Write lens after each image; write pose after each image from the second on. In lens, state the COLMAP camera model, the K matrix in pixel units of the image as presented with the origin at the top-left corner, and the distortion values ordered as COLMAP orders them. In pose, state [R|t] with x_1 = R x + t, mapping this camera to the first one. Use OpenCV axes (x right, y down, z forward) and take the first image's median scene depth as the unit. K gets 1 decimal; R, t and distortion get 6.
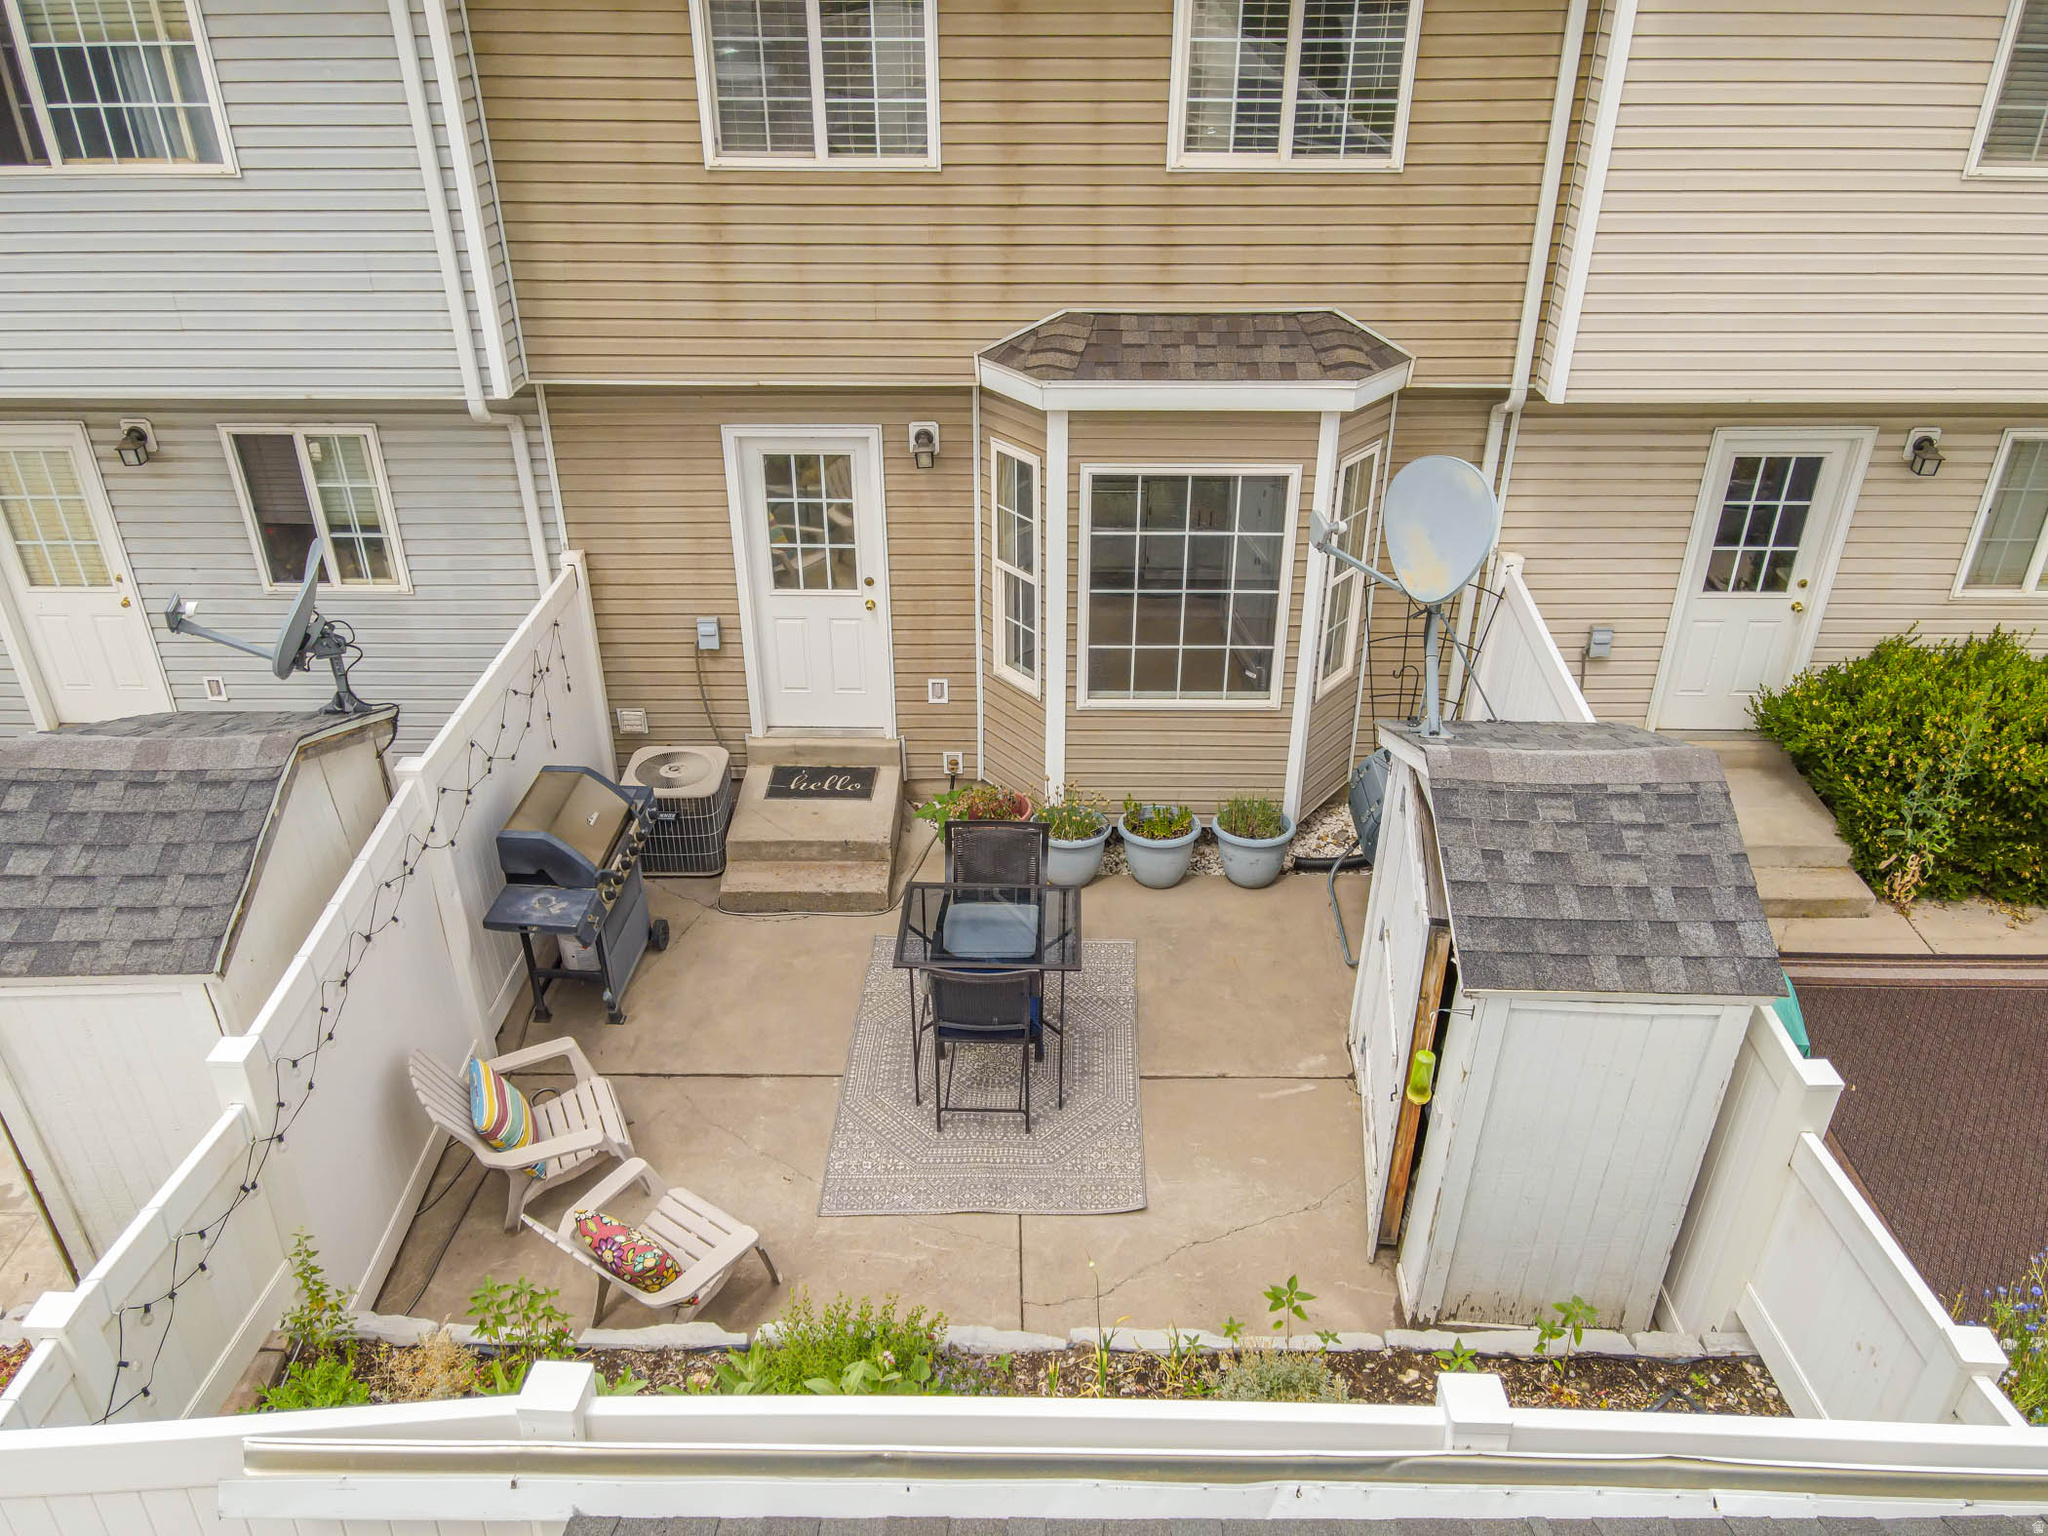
lens RADIAL K [[1515.1, 0, 1033.6], [0, 1515.1, 771.9], [0, 0, 1]] dist [0.003874, 0.004141]
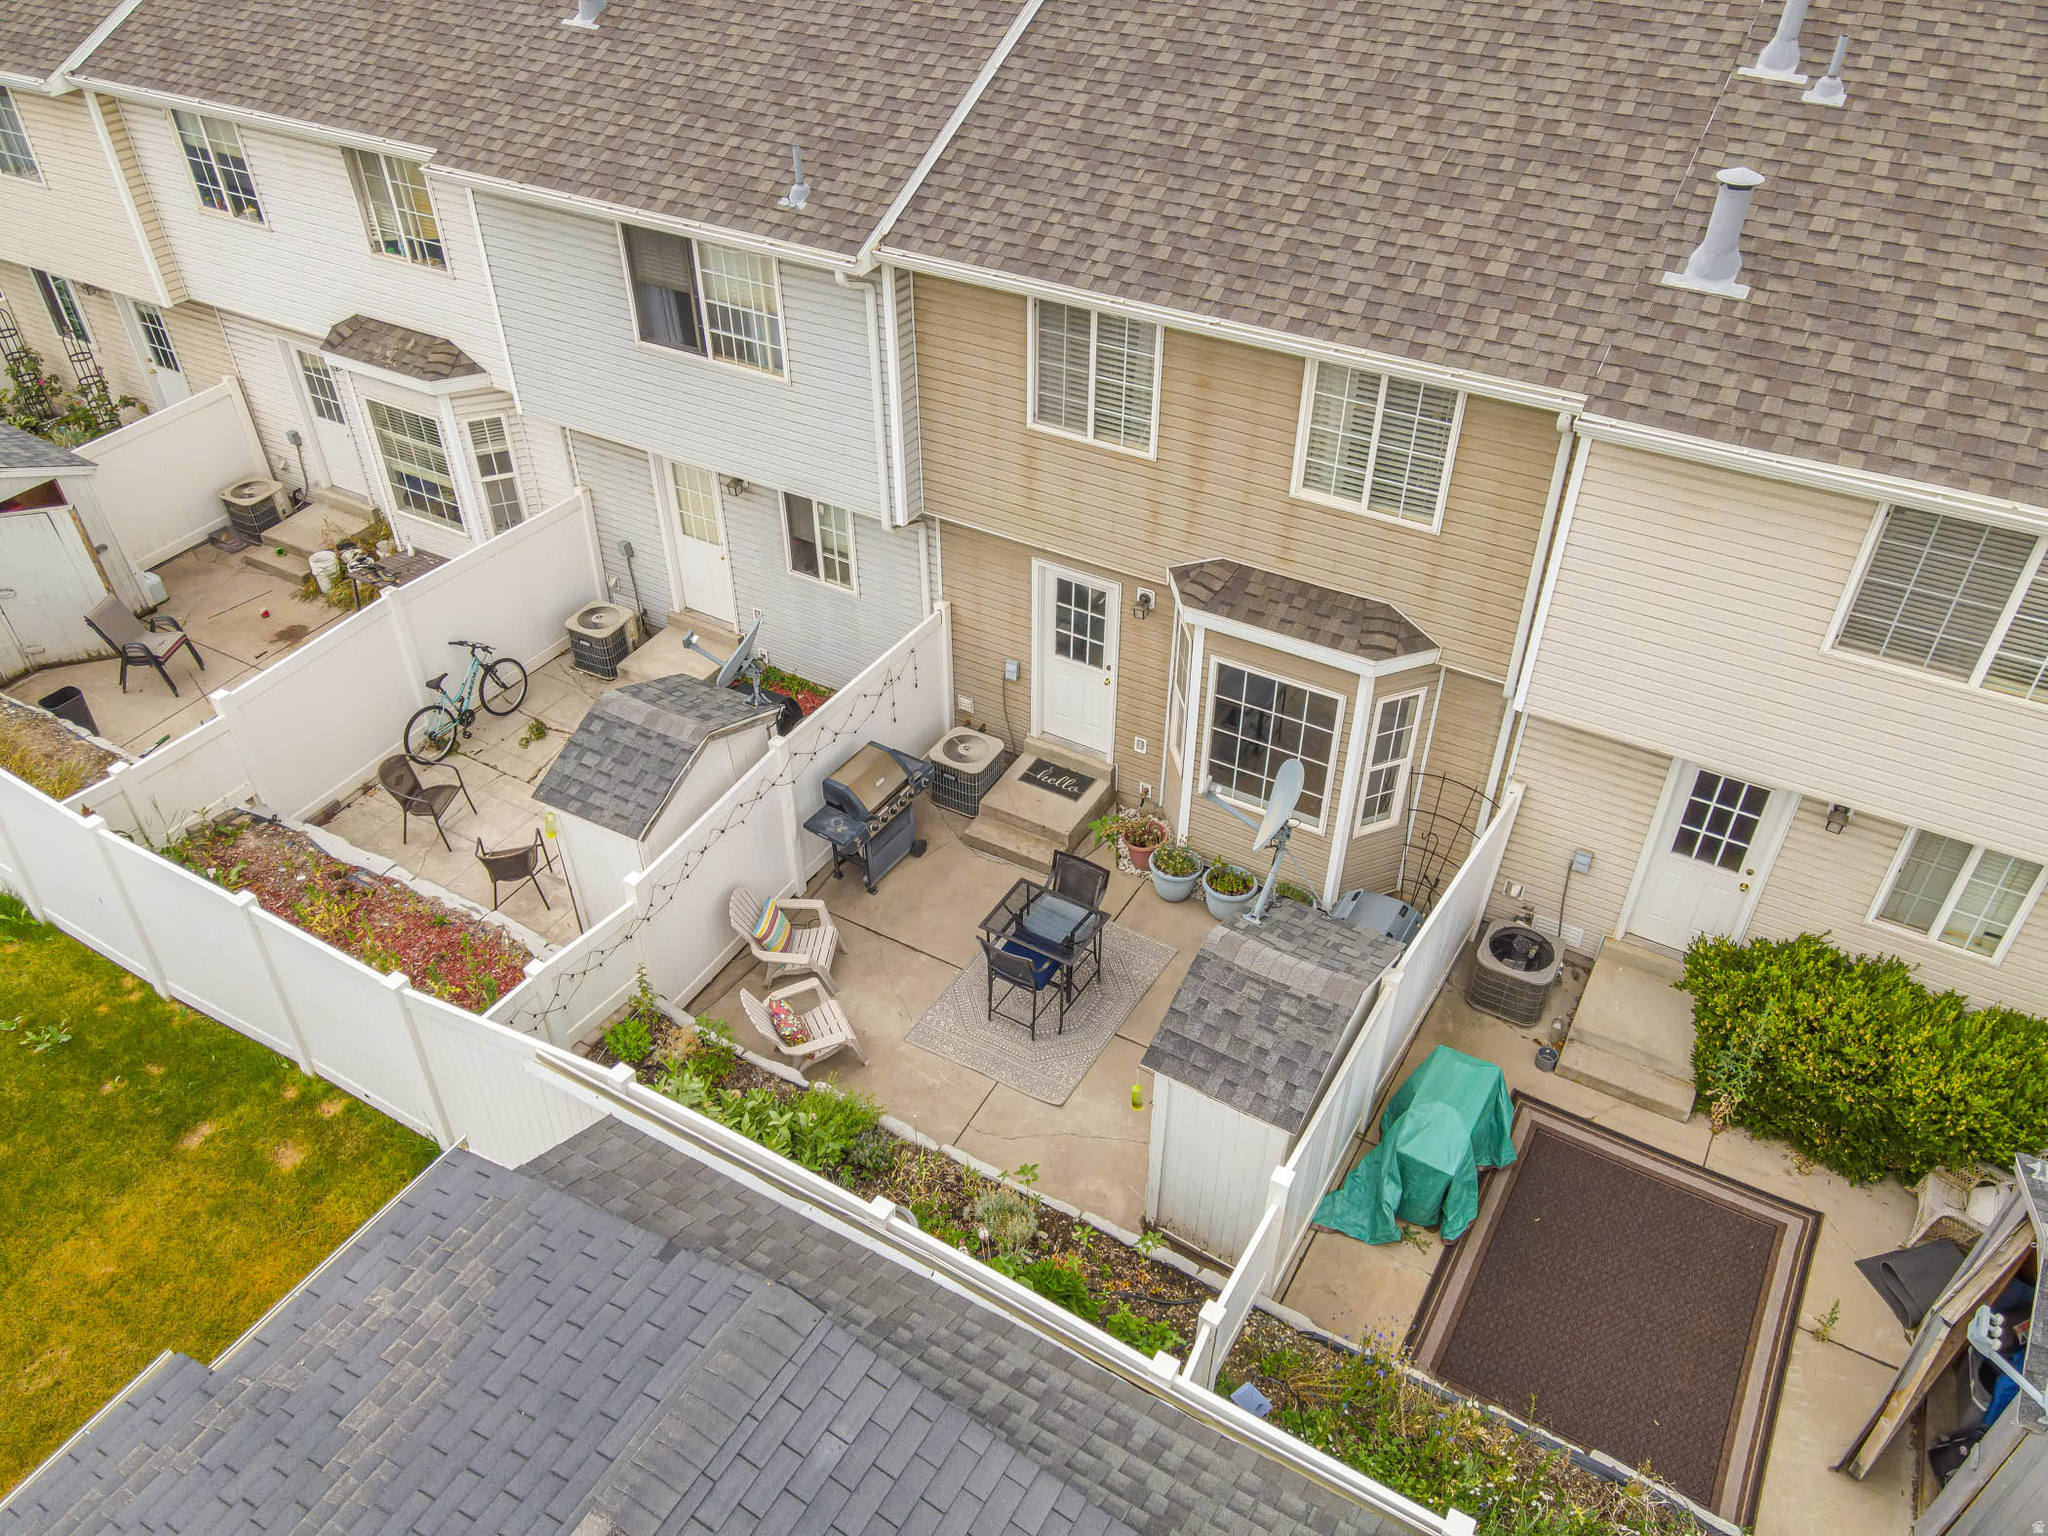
lens RADIAL K [[1515.1, 0, 1033.6], [0, 1515.1, 771.9], [0, 0, 1]] dist [0.003874, 0.004141]
pose [[0.870589, 0.306827, -0.384618, 0.508170], [-0.246668, 0.948577, 0.198387, -0.353887], [0.425711, -0.077840, 0.901505, -0.477908]]
